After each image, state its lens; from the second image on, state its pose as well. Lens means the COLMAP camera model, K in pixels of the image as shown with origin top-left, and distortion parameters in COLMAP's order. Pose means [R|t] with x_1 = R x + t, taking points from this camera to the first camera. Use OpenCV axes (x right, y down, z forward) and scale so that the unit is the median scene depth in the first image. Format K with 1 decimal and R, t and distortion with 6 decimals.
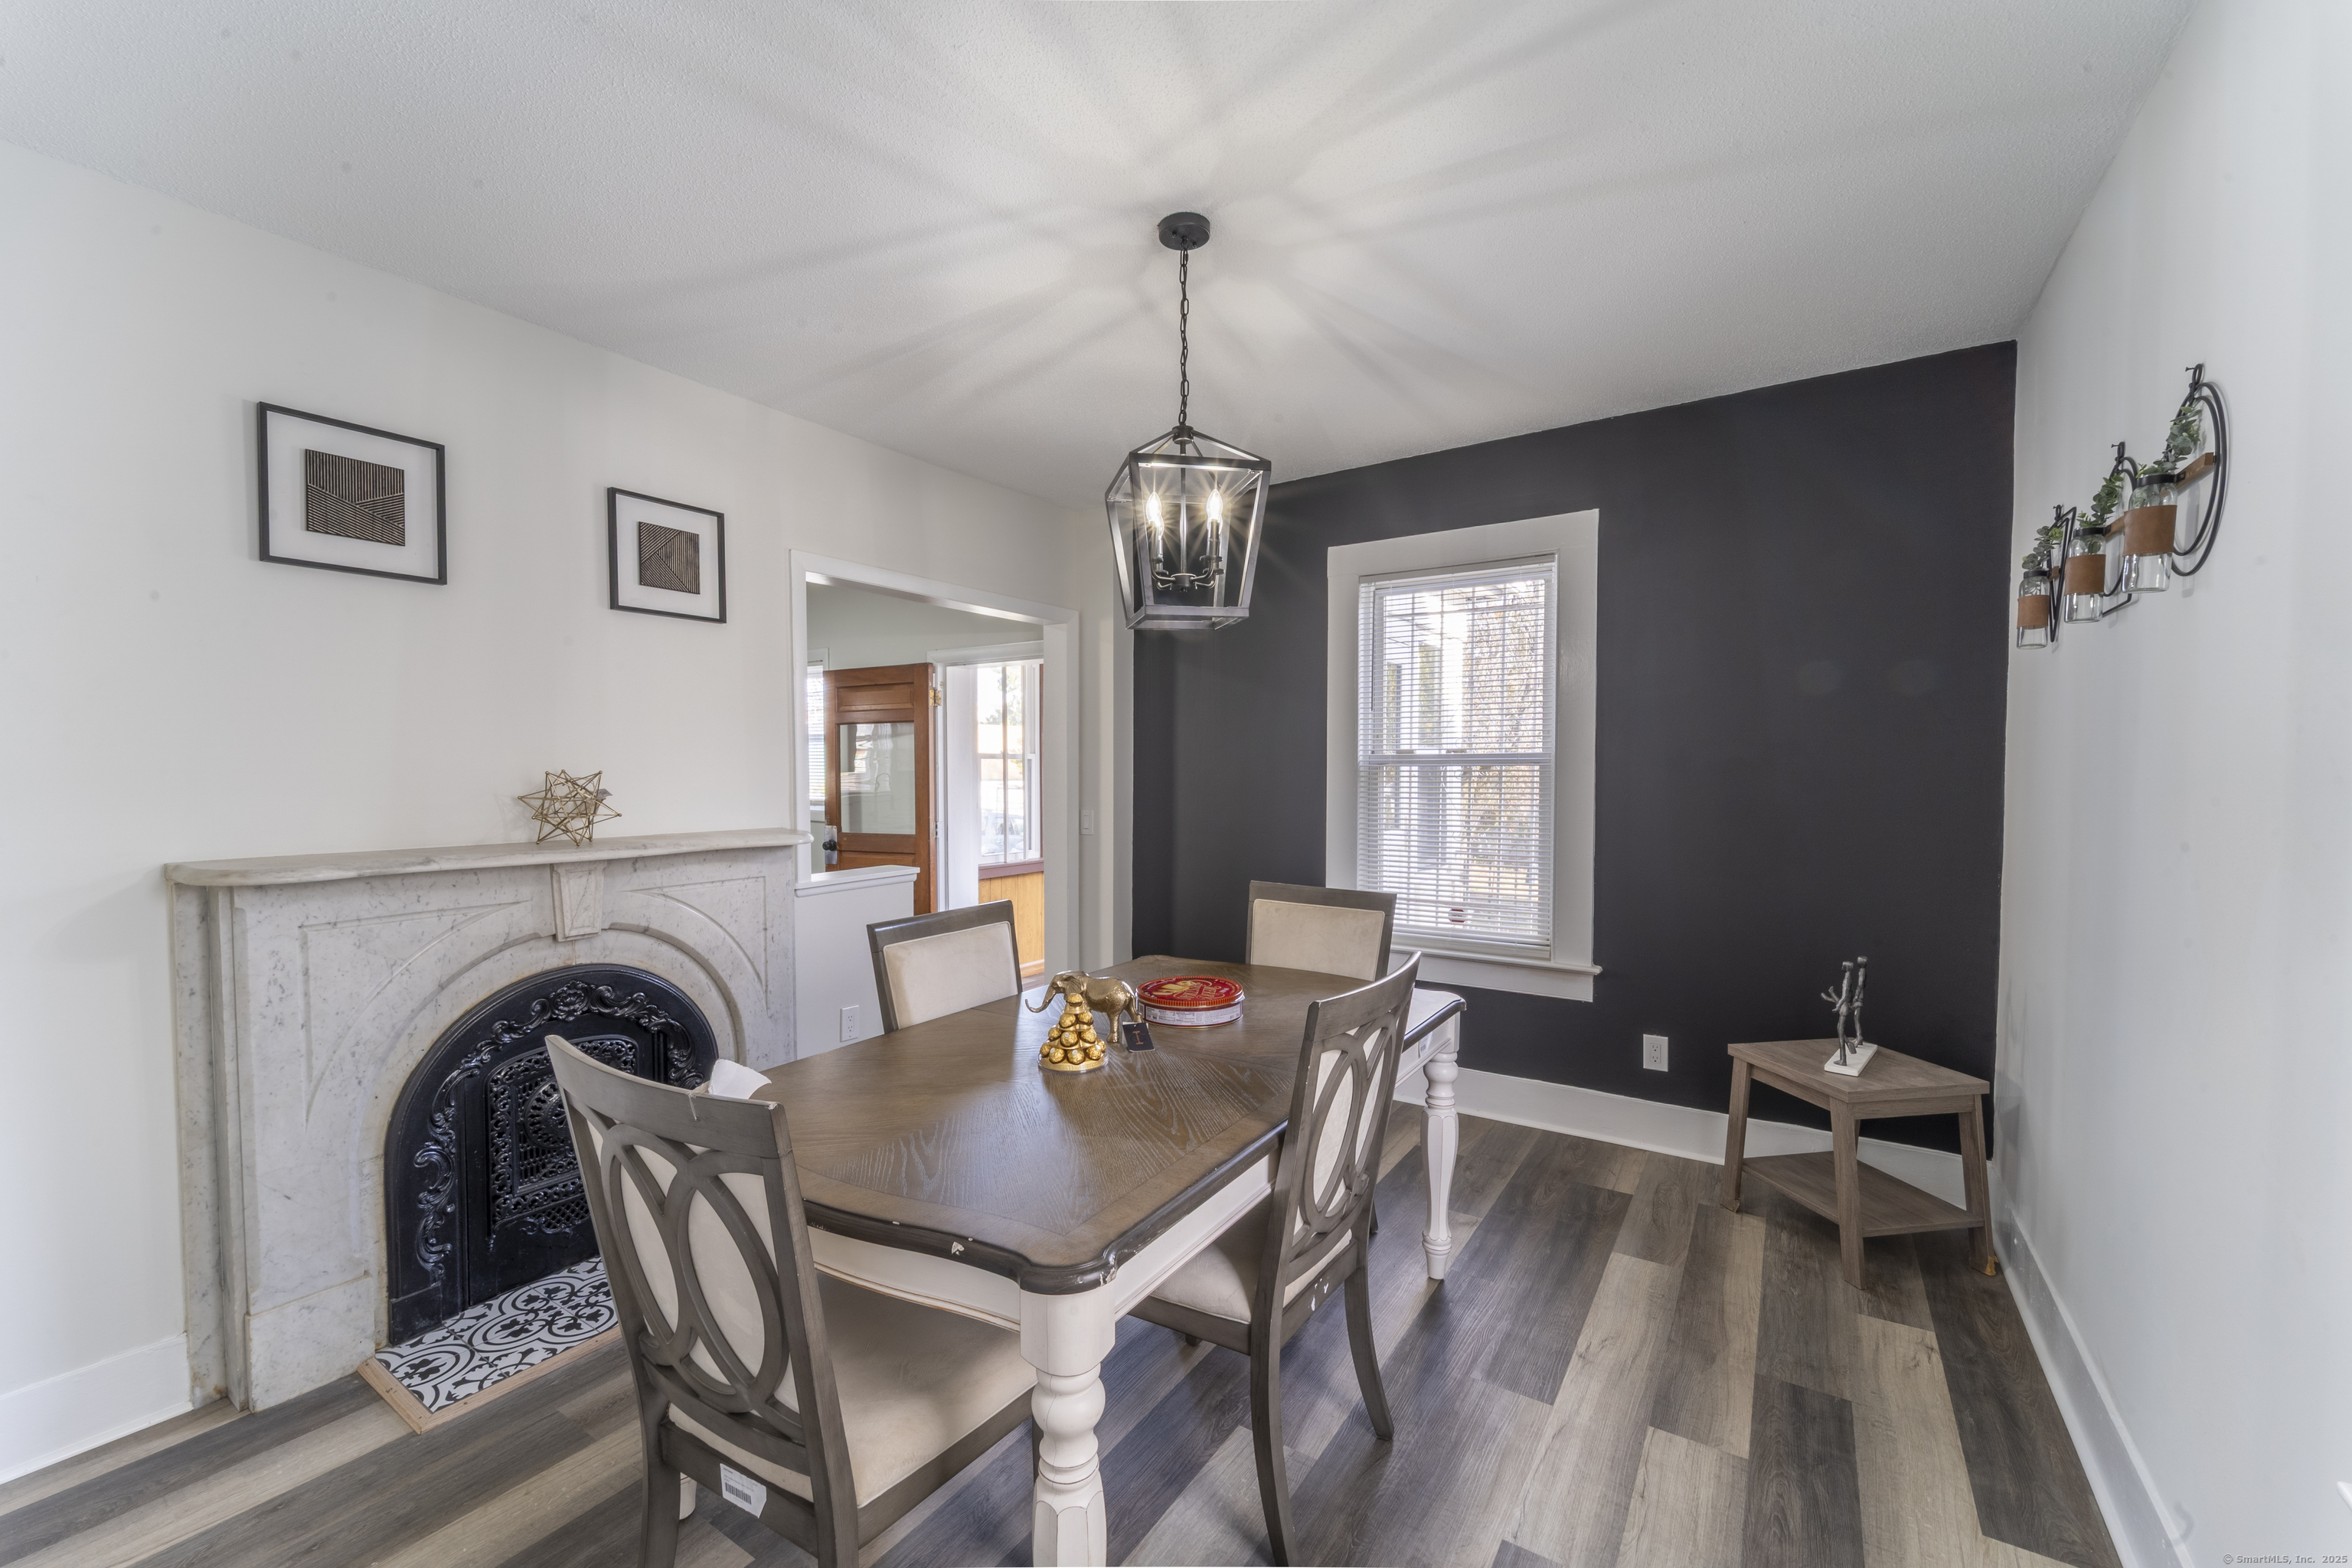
lens RADIAL K [[944.4, 0, 1176.0], [0, 944.4, 784.0], [0, 0, 1]] dist [-0.000698, -0.000031]
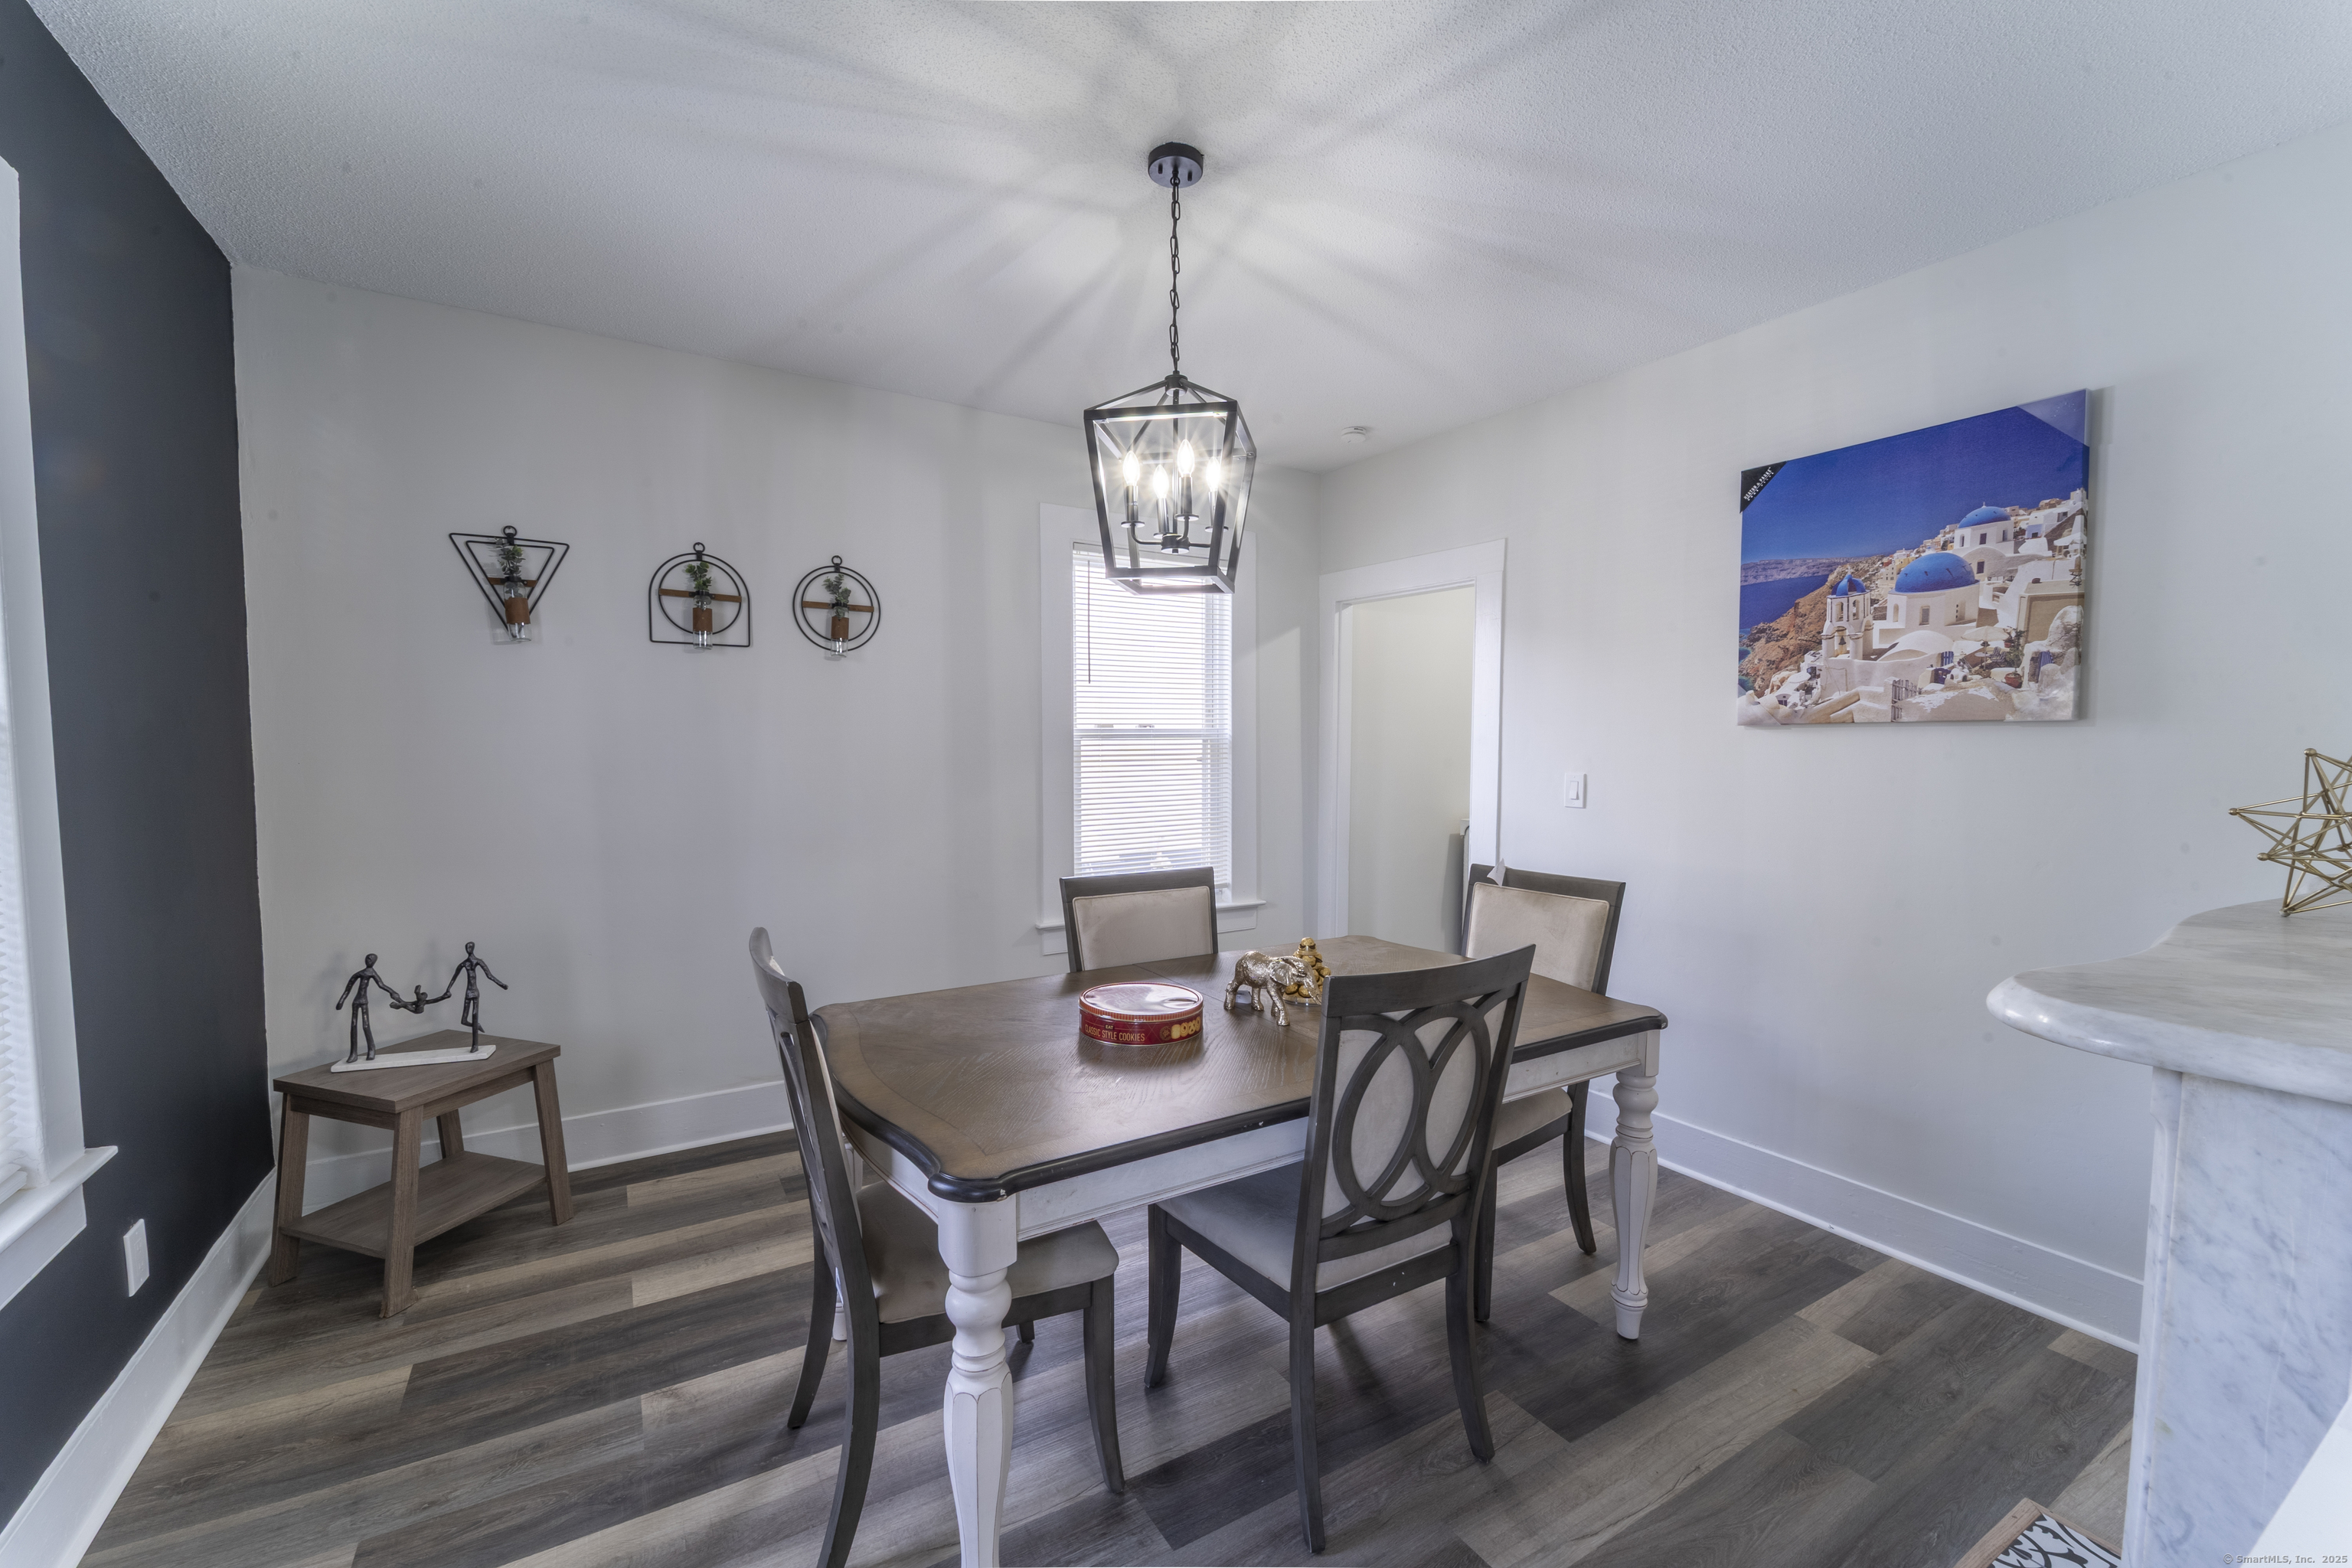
lens RADIAL K [[963.4, 0, 1176.0], [0, 963.4, 784.0], [0, 0, 1]] dist [-0.000912, -0.000071]
pose [[-0.902216, -0.026523, 0.430468, -0.409569], [-0.000801, 0.998209, 0.059825, -0.034795], [-0.431284, 0.053630, -0.900621, 1.862857]]
